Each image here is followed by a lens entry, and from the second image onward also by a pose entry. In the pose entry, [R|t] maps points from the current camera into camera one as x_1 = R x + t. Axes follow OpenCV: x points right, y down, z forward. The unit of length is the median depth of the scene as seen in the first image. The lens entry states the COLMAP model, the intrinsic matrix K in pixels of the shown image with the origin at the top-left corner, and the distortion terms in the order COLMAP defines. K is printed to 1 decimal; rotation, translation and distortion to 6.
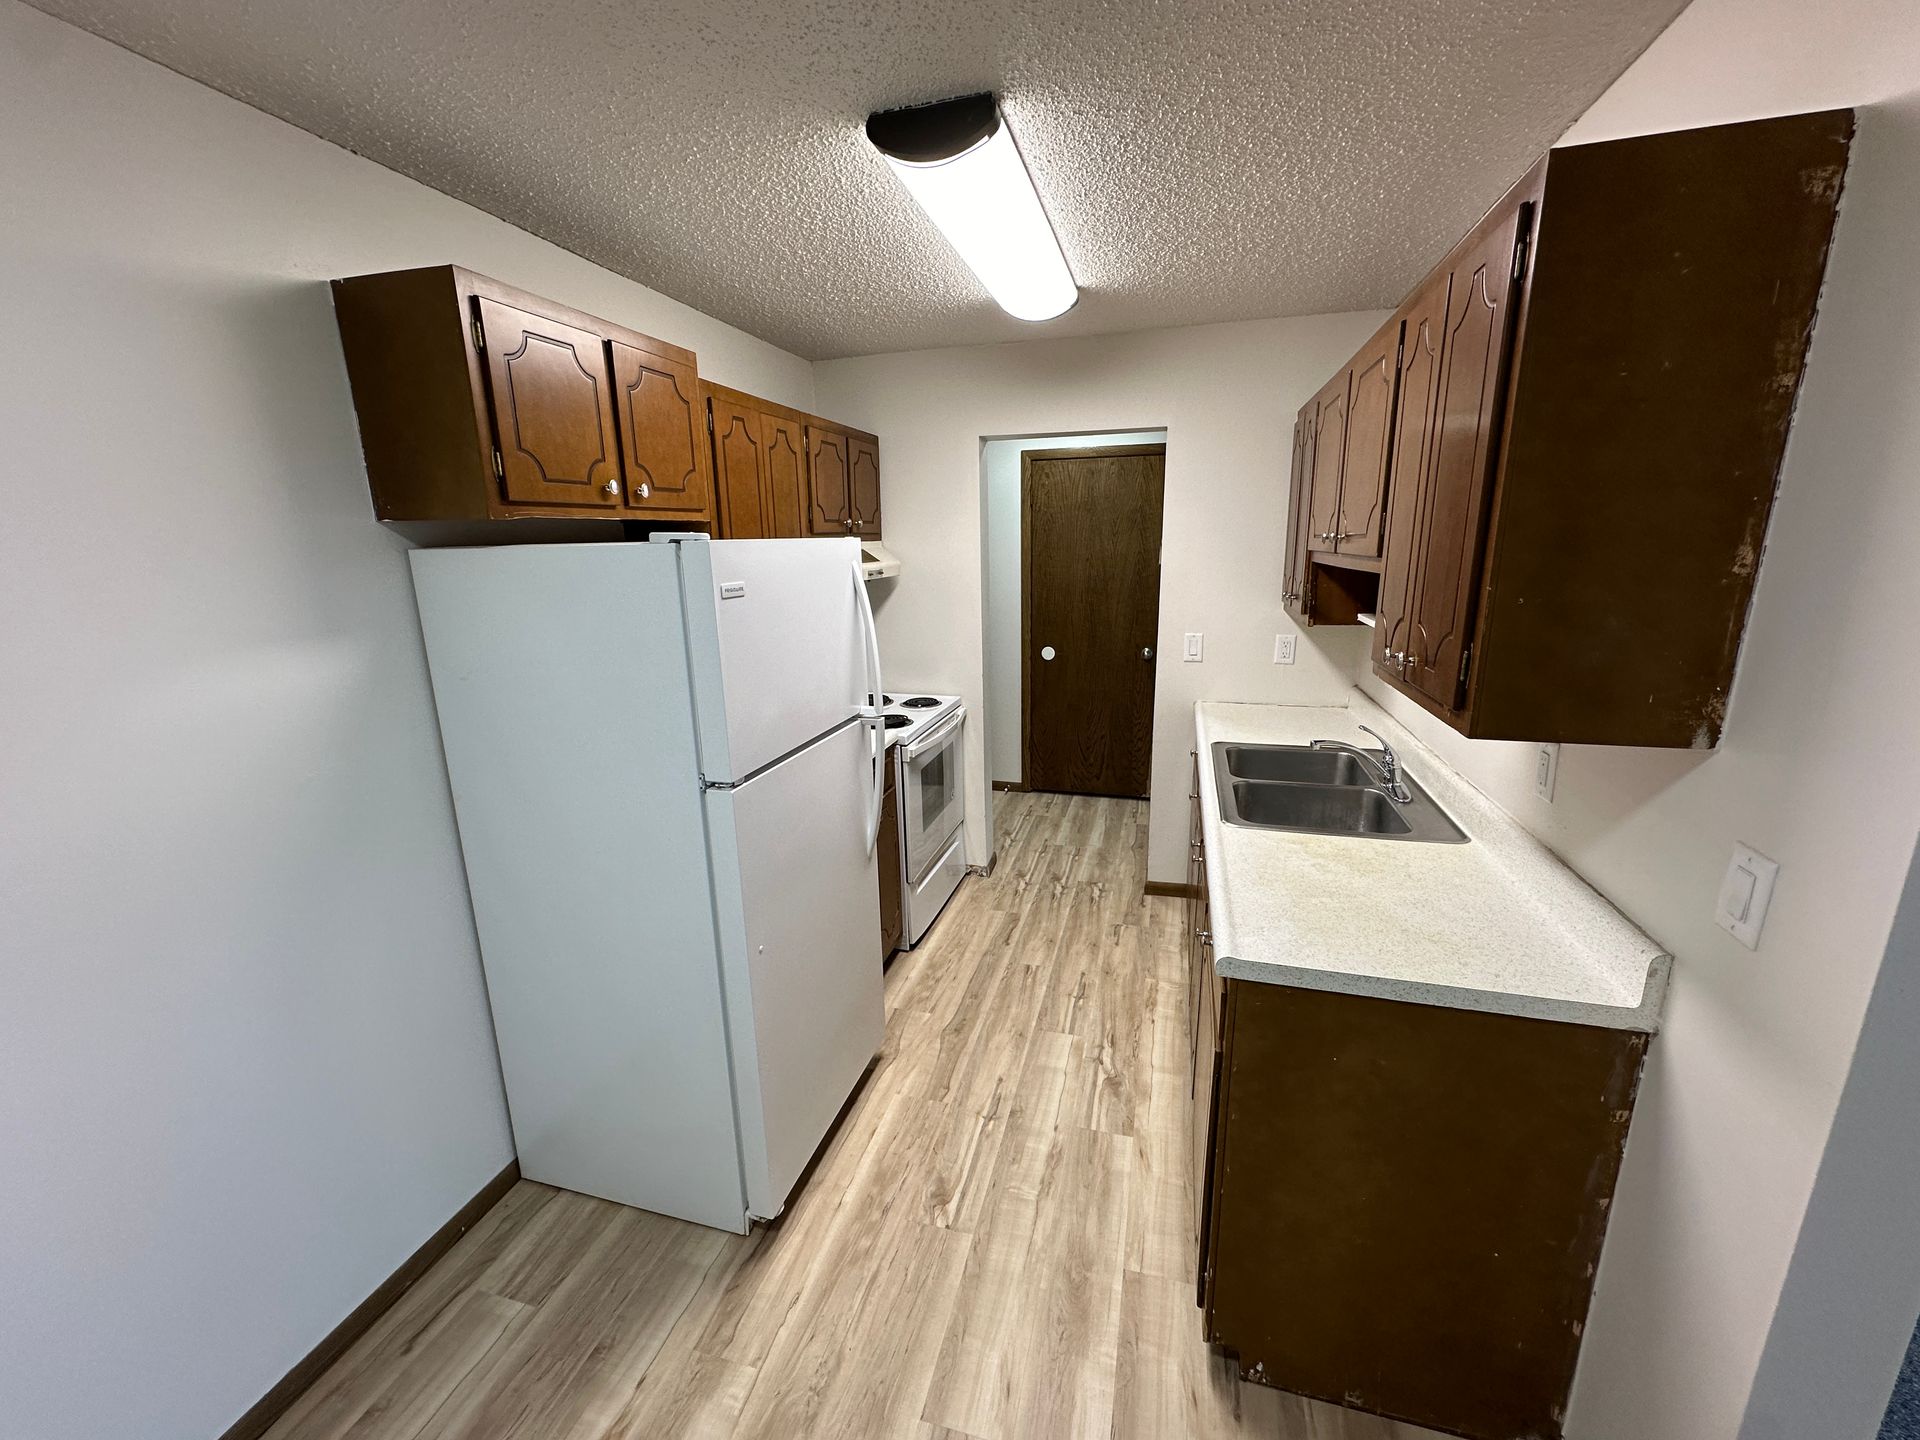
lens RADIAL K [[768.1, 0, 956.5], [0, 768.1, 726.9], [0, 0, 1]] dist [0.000293, 0.000370]
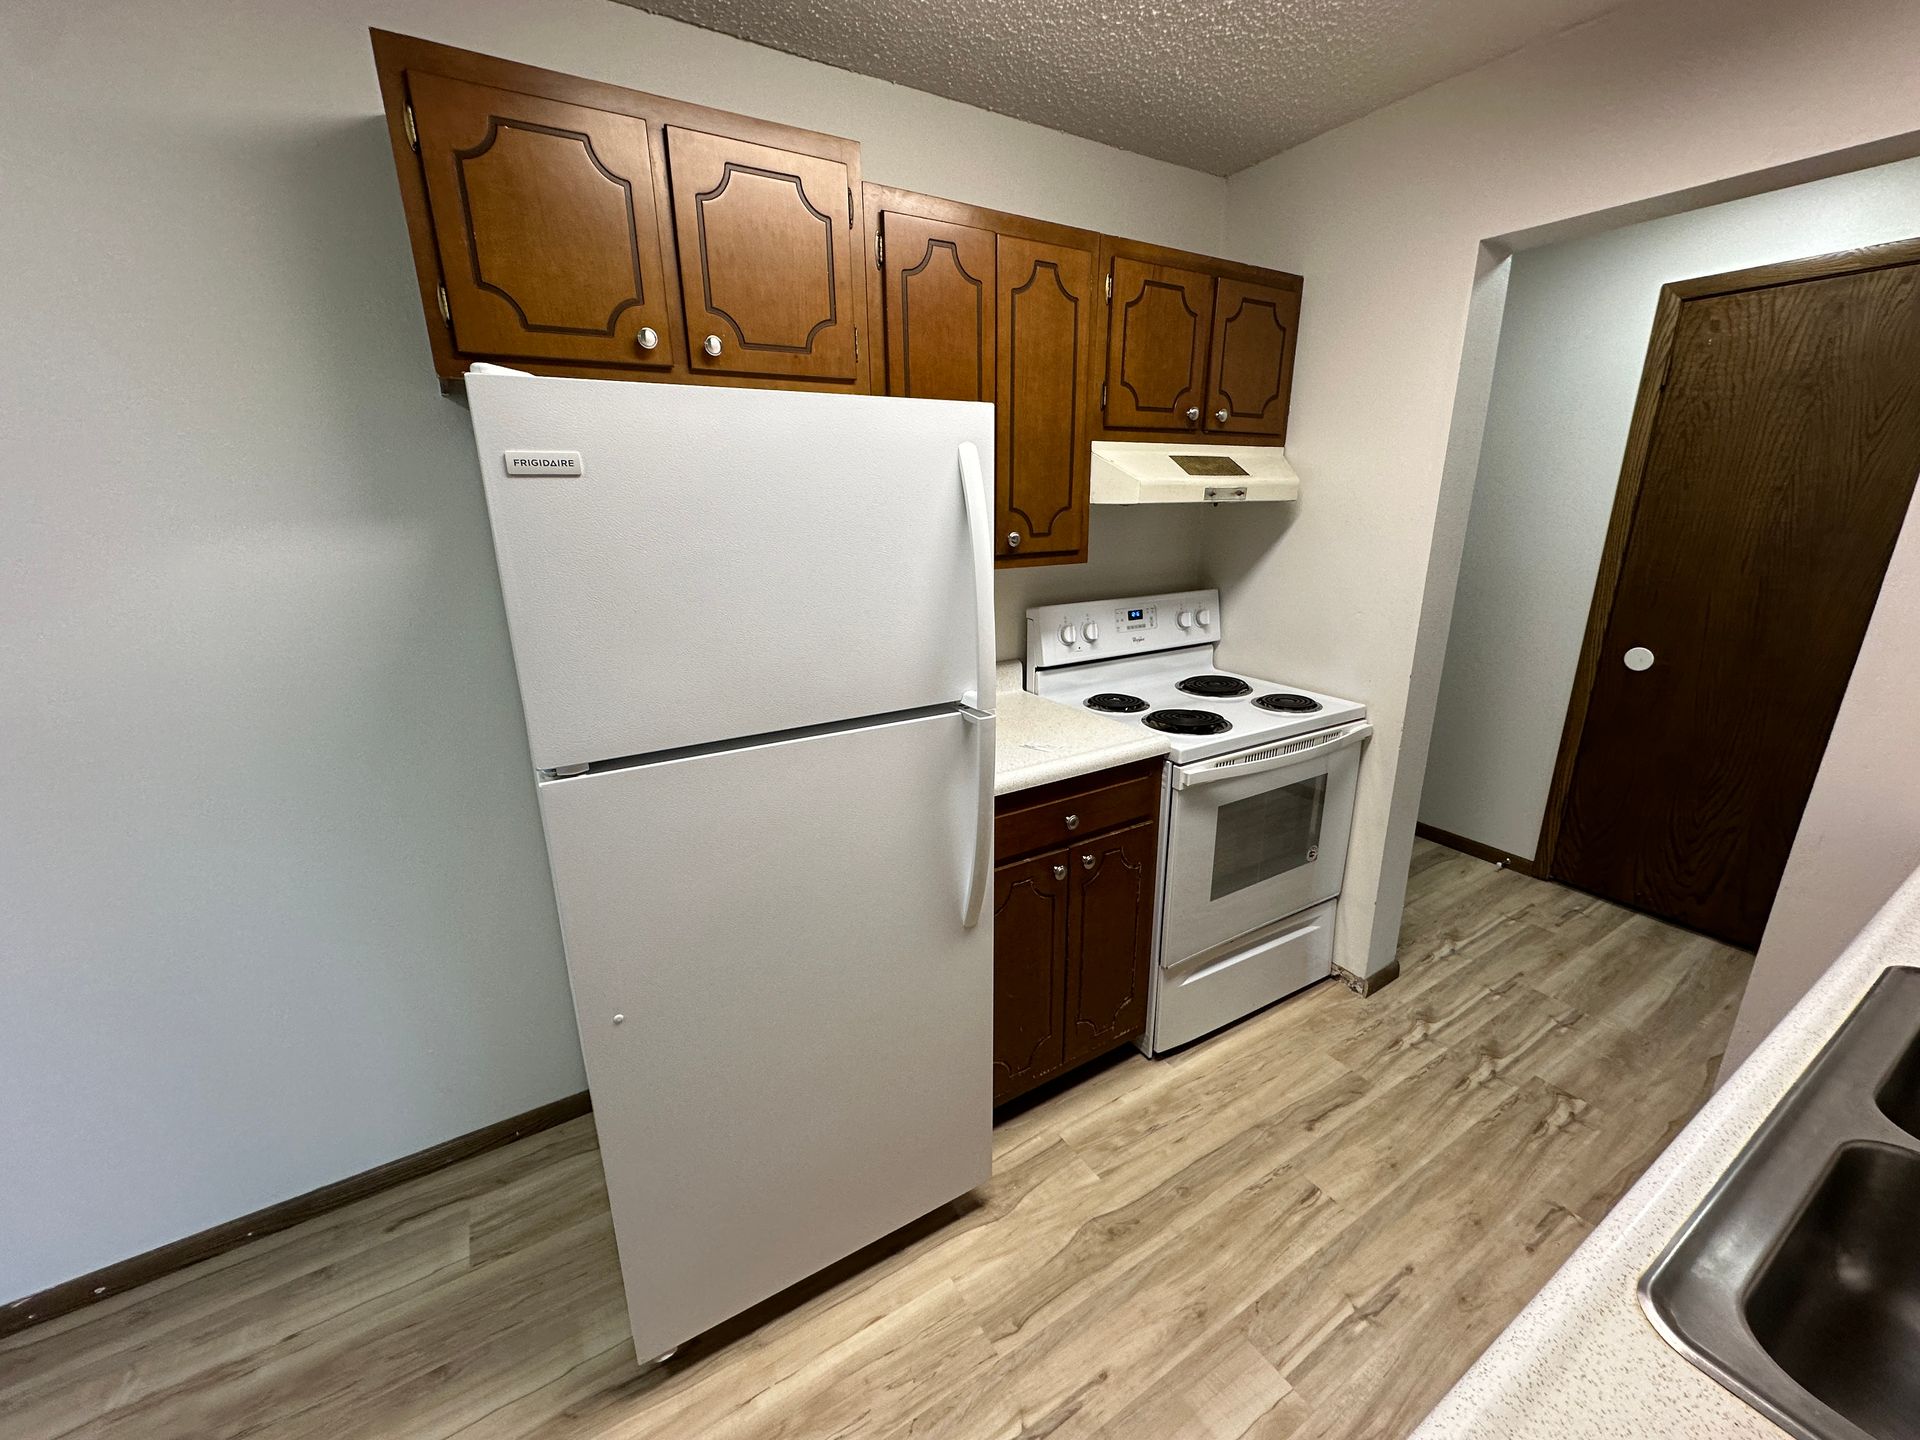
lens RADIAL K [[768.1, 0, 955.0], [0, 768.1, 719.7], [0, 0, 1]] dist [0.000293, 0.000370]
pose [[0.734781, 0.206225, -0.646195, 0.203023], [-0.168751, 0.978287, 0.120323, -0.057370], [0.656978, 0.020635, 0.753628, 0.403026]]
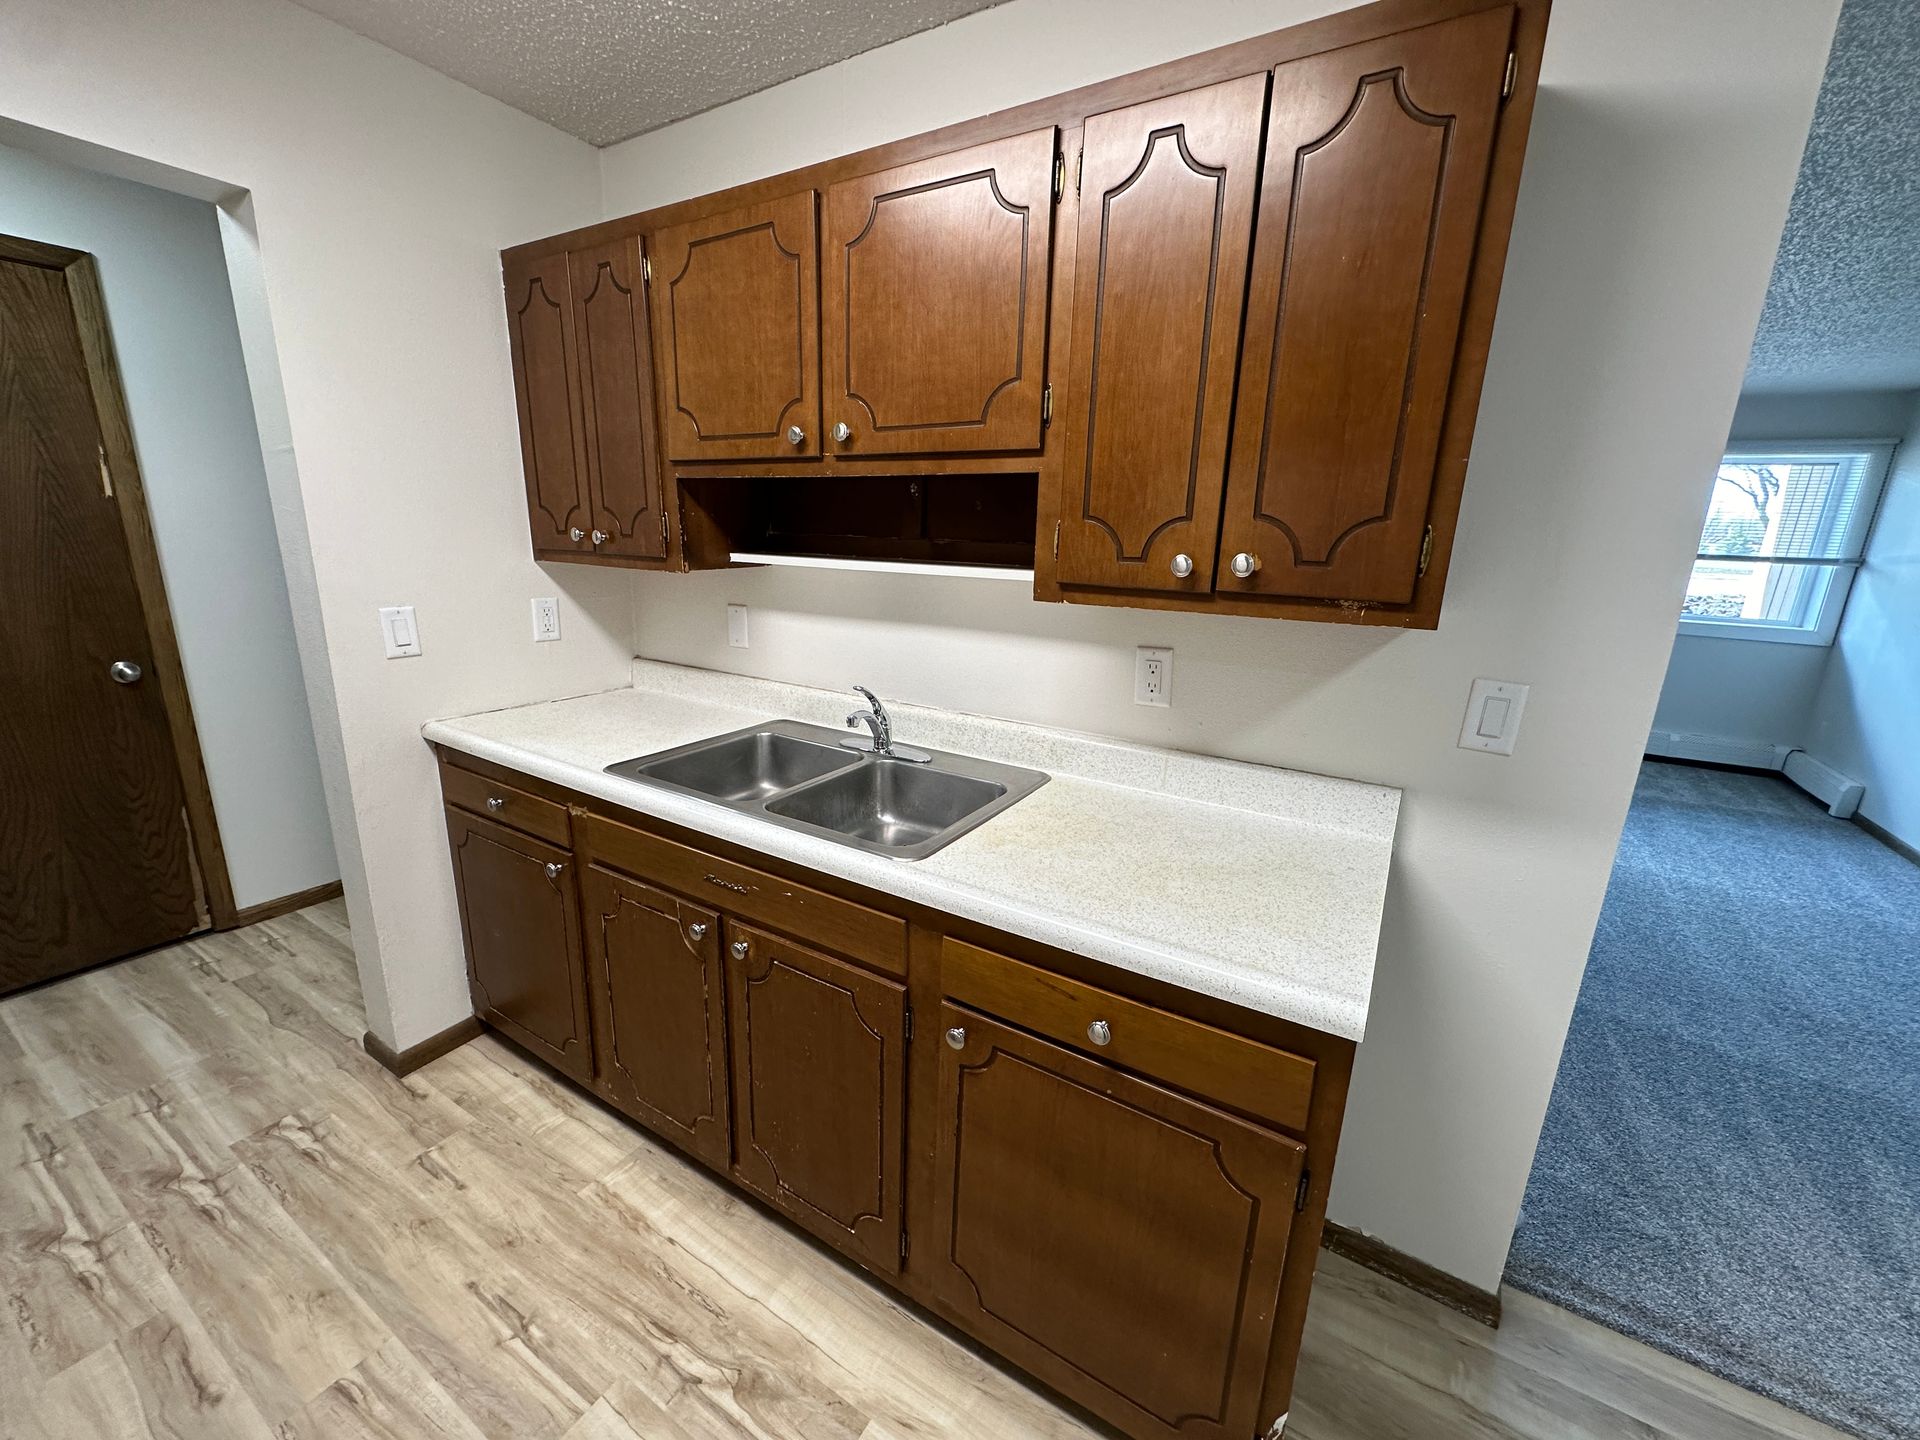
lens RADIAL K [[768.1, 0, 960.8], [0, 768.1, 716.5], [0, 0, 1]] dist [0.000293, 0.000370]
pose [[0.267629, -0.210345, 0.940282, -0.148272], [0.199839, 0.966777, 0.159393, -0.057697], [-0.942571, 0.145246, 0.300772, 0.501936]]
